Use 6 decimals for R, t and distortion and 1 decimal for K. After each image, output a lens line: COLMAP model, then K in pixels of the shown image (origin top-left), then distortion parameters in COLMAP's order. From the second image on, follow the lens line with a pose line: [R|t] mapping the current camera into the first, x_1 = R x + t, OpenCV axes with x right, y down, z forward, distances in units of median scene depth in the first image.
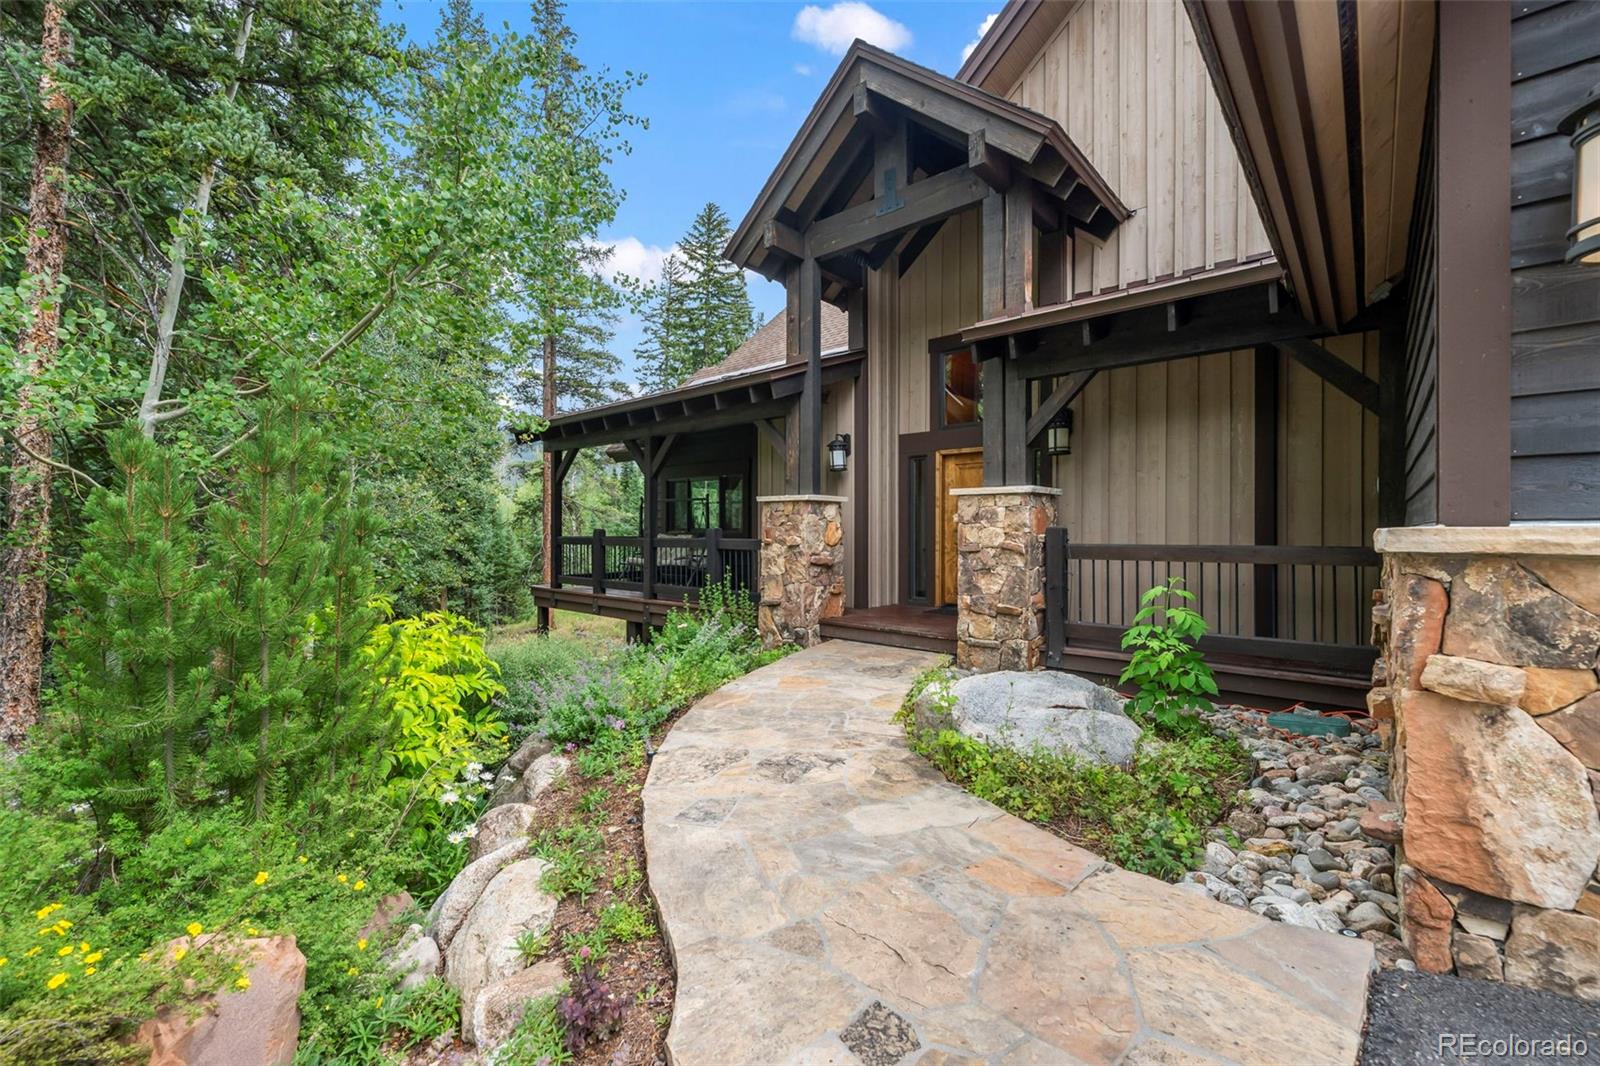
lens RADIAL K [[640.5, 0, 805.2], [0, 640.5, 539.7], [0, 0, 1]] dist [-0.000248, 0.000136]
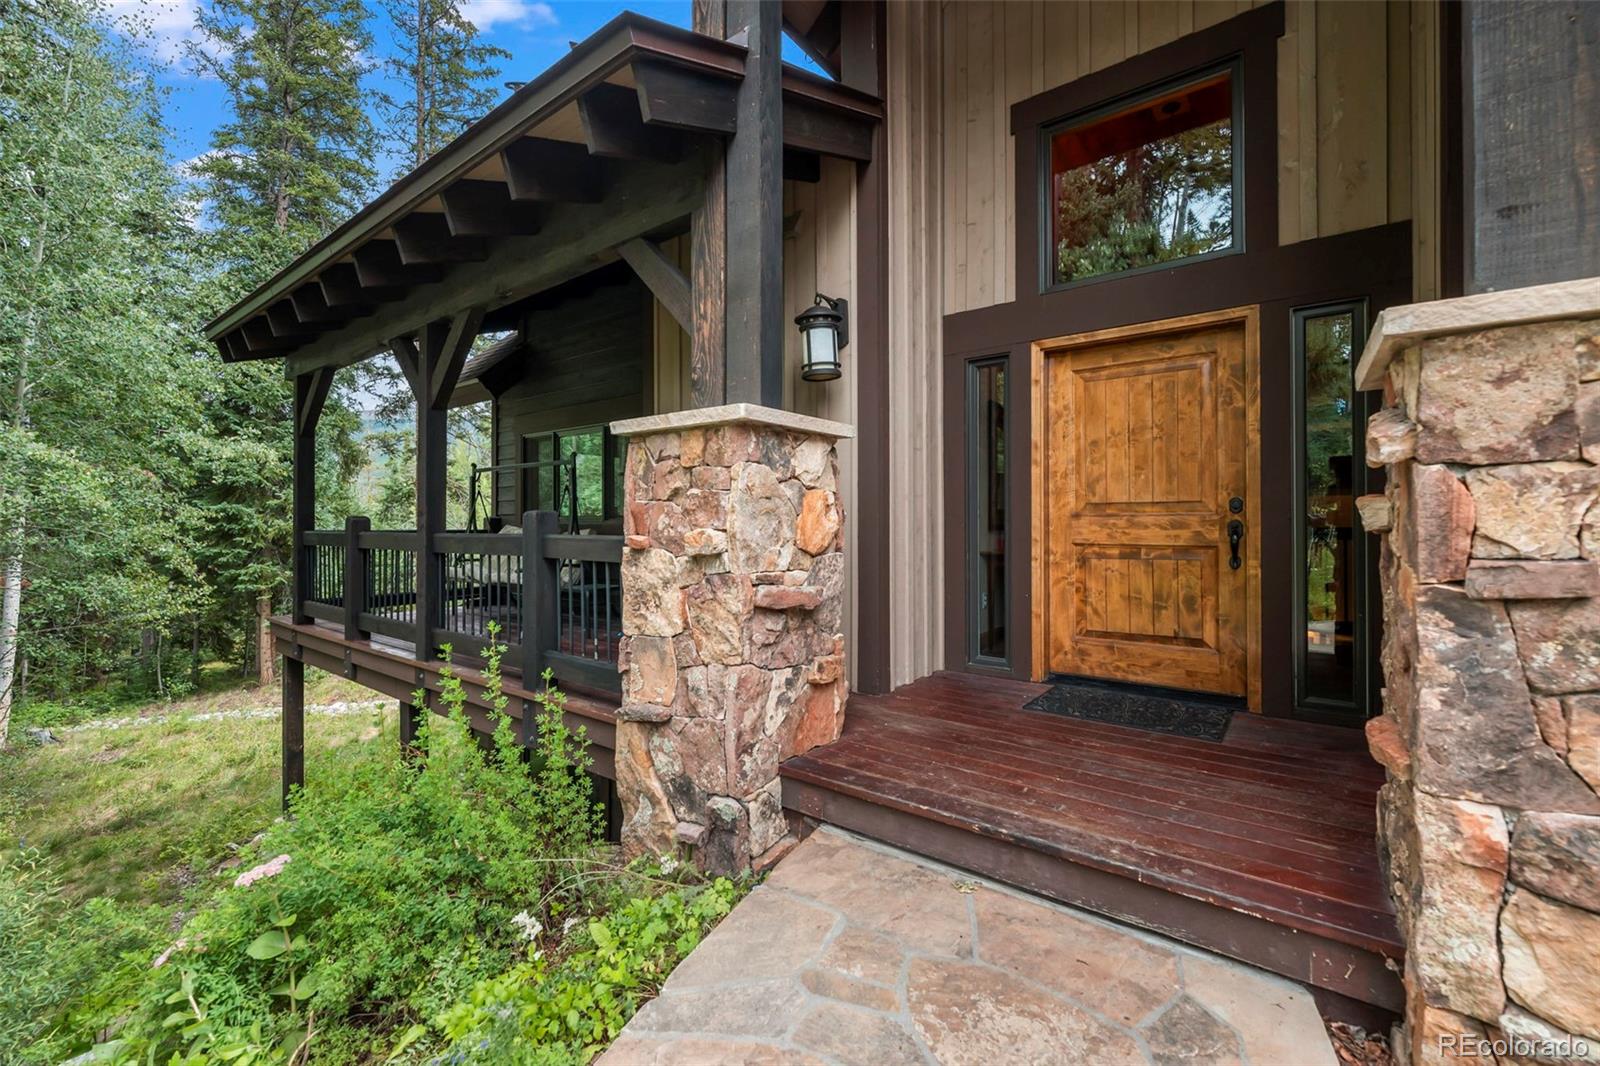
lens RADIAL K [[640.5, 0, 787.5], [0, 640.5, 526.2], [0, 0, 1]] dist [-0.000248, 0.000136]
pose [[0.999071, -0.003901, 0.042909, 0.011183], [0.004318, 0.999944, -0.009627, -0.003214], [-0.042869, 0.009803, 0.999033, 0.655712]]
